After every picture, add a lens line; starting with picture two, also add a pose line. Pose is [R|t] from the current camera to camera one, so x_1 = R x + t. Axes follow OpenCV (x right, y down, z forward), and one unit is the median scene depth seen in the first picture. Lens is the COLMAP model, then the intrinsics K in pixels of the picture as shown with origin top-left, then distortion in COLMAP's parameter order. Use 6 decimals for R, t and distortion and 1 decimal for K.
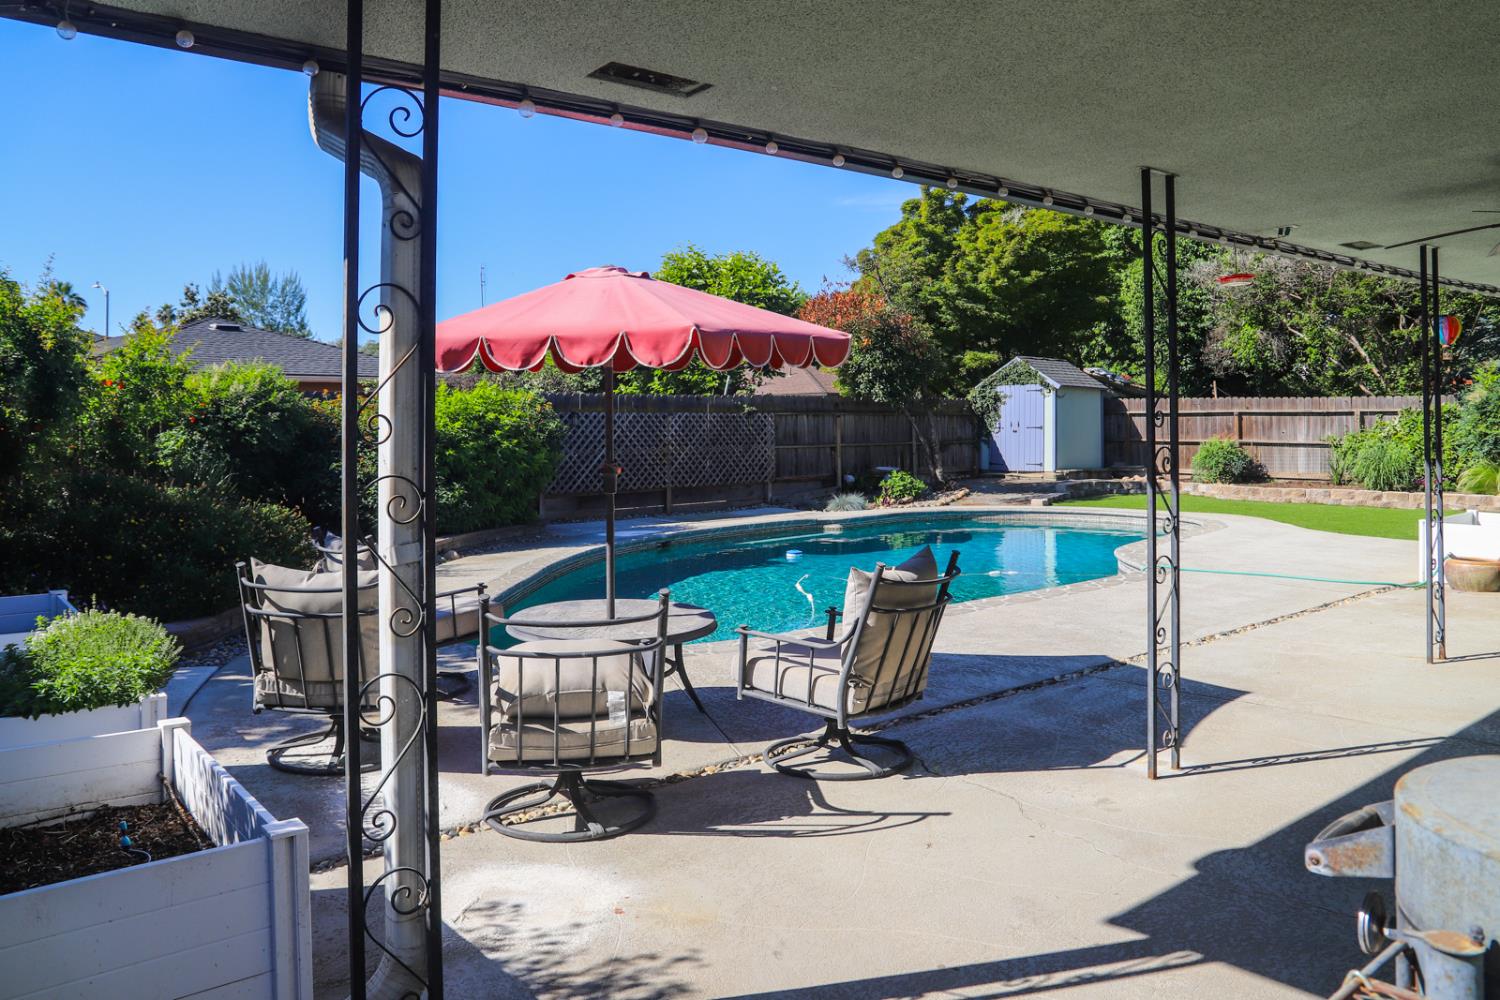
lens RADIAL K [[1086.3, 0, 681.1], [0, 1086.3, 418.1], [0, 0, 1]] dist [-0.108983, 0.063029]
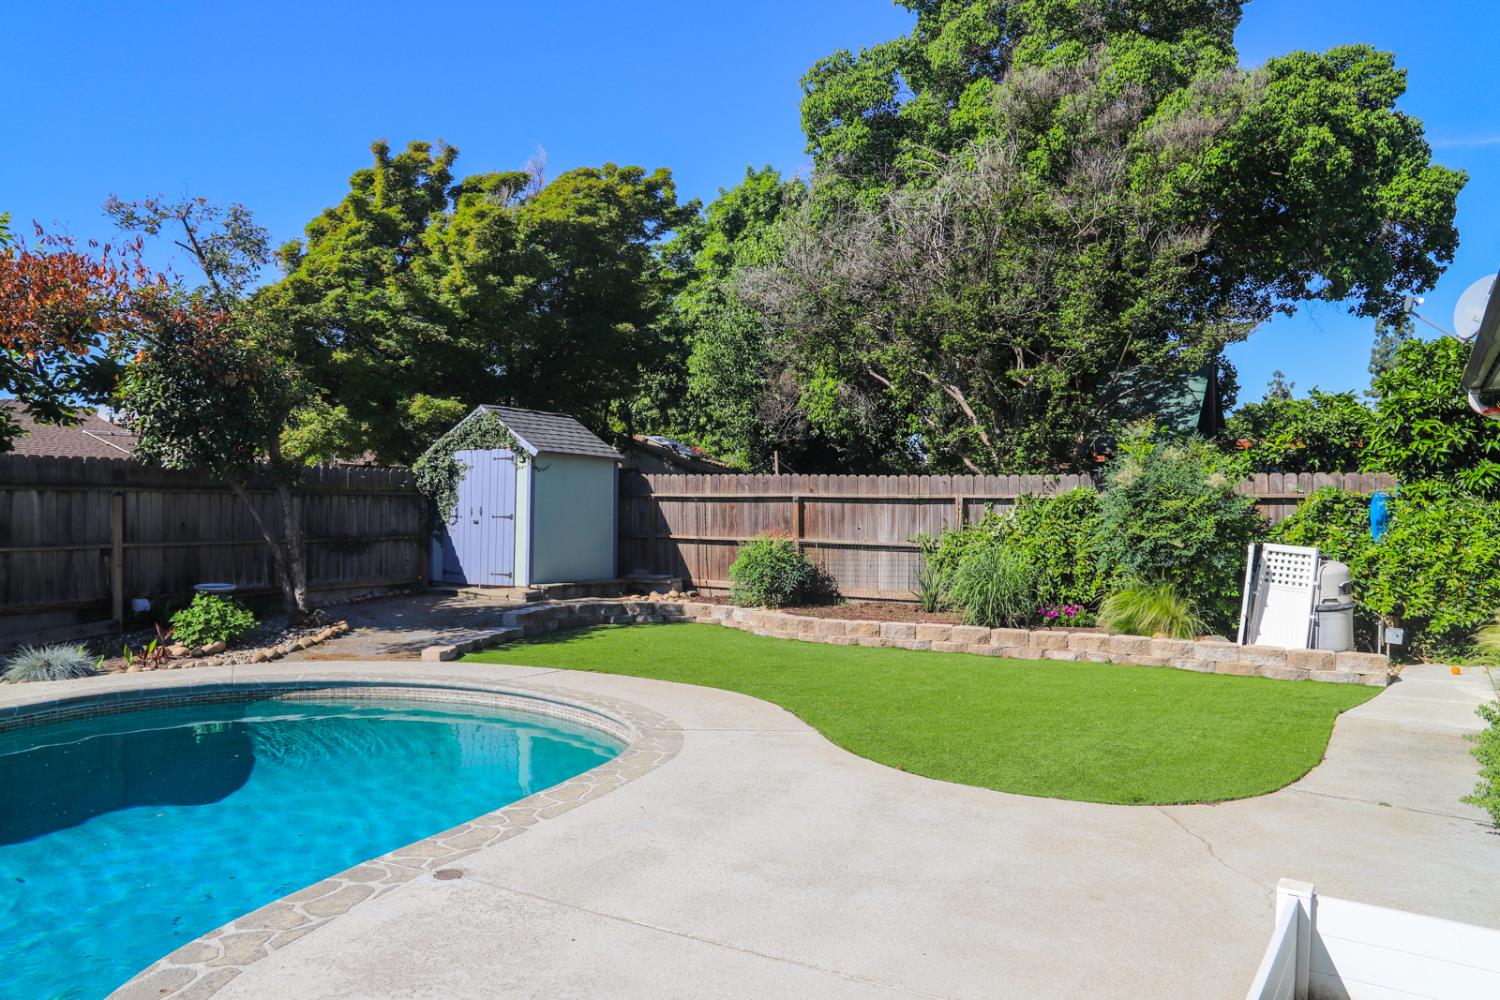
lens RADIAL K [[1086.3, 0, 758.9], [0, 1086.3, 493.8], [0, 0, 1]] dist [-0.108983, 0.063029]
pose [[0.930865, 0.014624, 0.365070, 0.254890], [-0.012886, 0.999891, -0.007197, -0.002198], [-0.365136, 0.001995, 0.930952, 0.377315]]
